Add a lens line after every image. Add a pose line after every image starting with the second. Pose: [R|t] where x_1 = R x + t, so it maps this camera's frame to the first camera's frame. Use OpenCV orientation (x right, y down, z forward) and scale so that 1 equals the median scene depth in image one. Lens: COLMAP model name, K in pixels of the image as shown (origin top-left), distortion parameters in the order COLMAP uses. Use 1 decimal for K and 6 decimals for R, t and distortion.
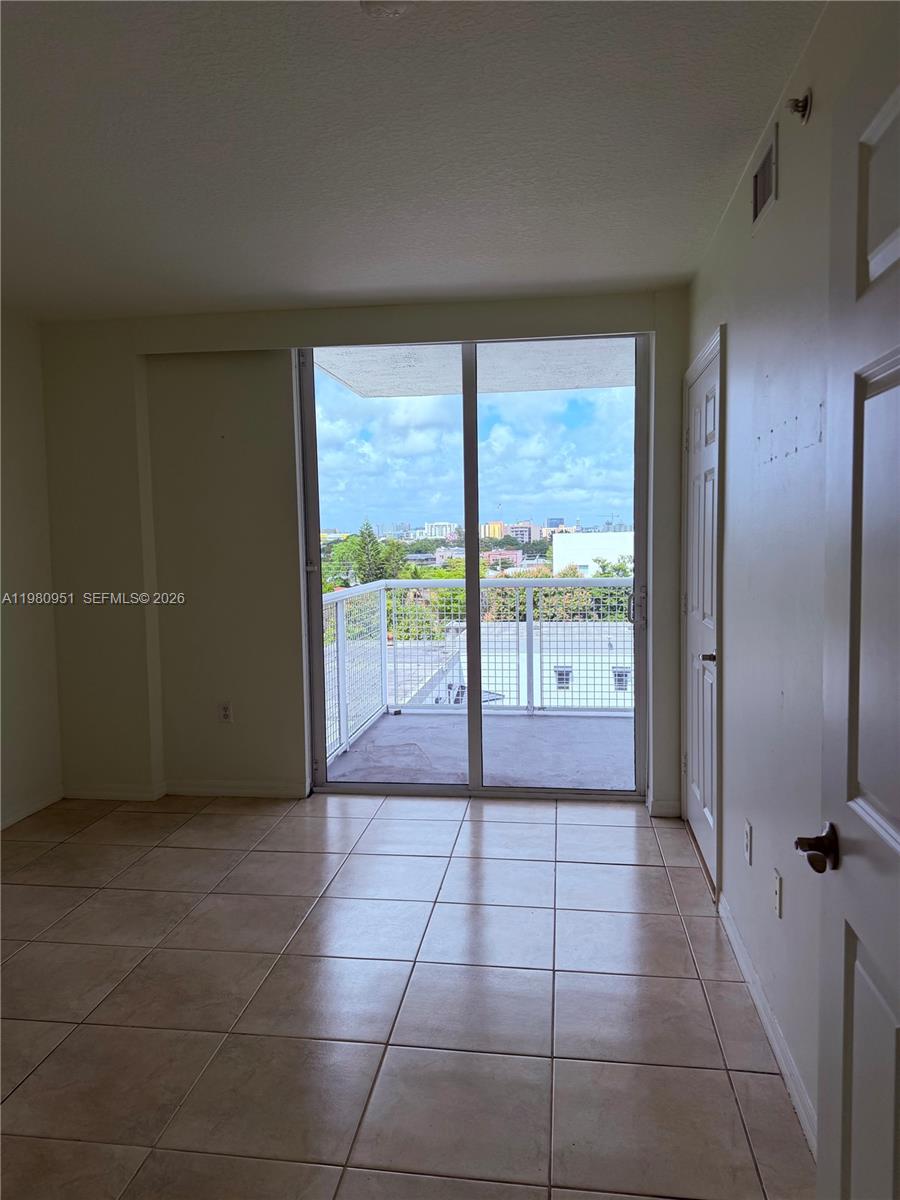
lens RADIAL K [[861.1, 0, 492.7], [0, 861.1, 585.7], [0, 0, 1]] dist [0.003417, -0.054254]
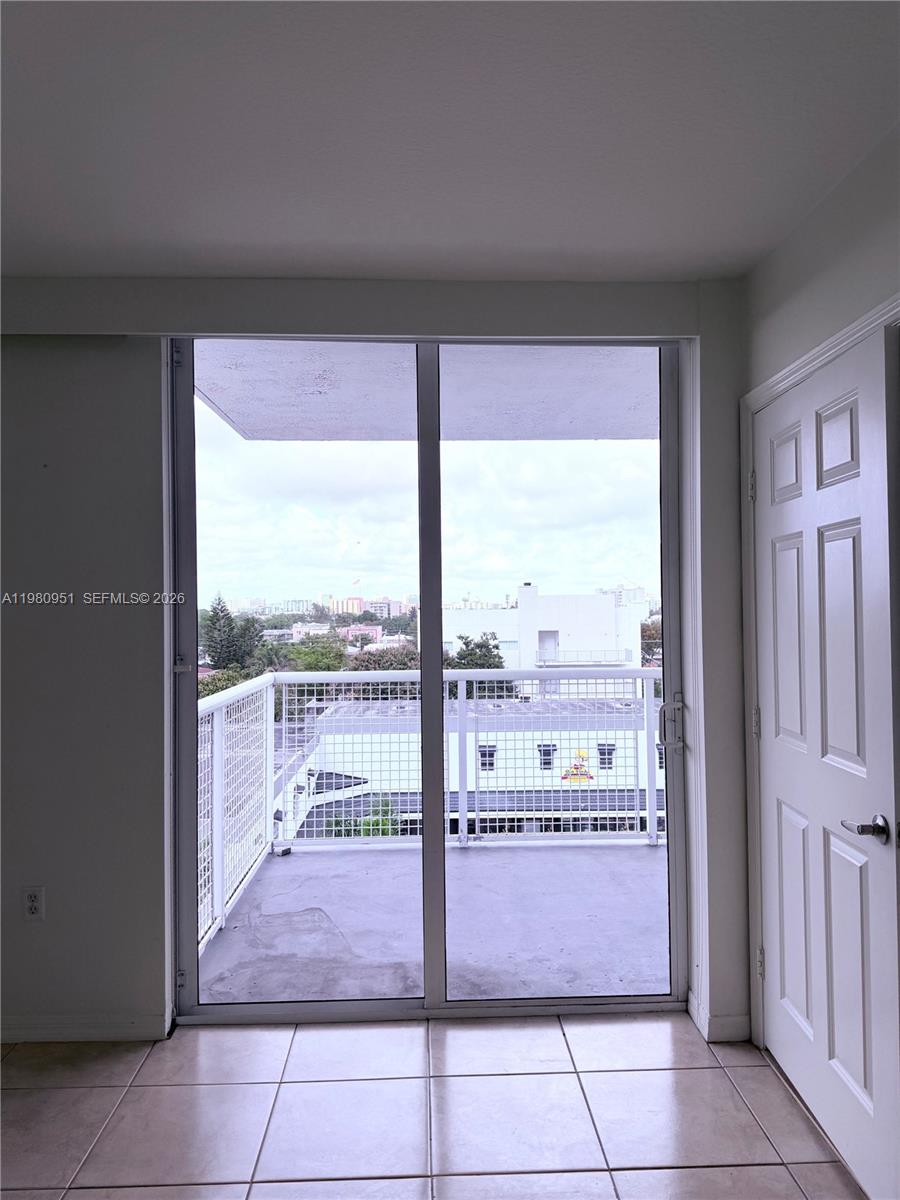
lens RADIAL K [[861.1, 0, 492.7], [0, 861.1, 585.7], [0, 0, 1]] dist [0.003417, -0.054254]
pose [[0.986485, 0.011323, 0.163462, -0.076267], [0.003063, 0.996161, -0.087489, -0.021961], [-0.163825, 0.086807, 0.982663, 0.282745]]
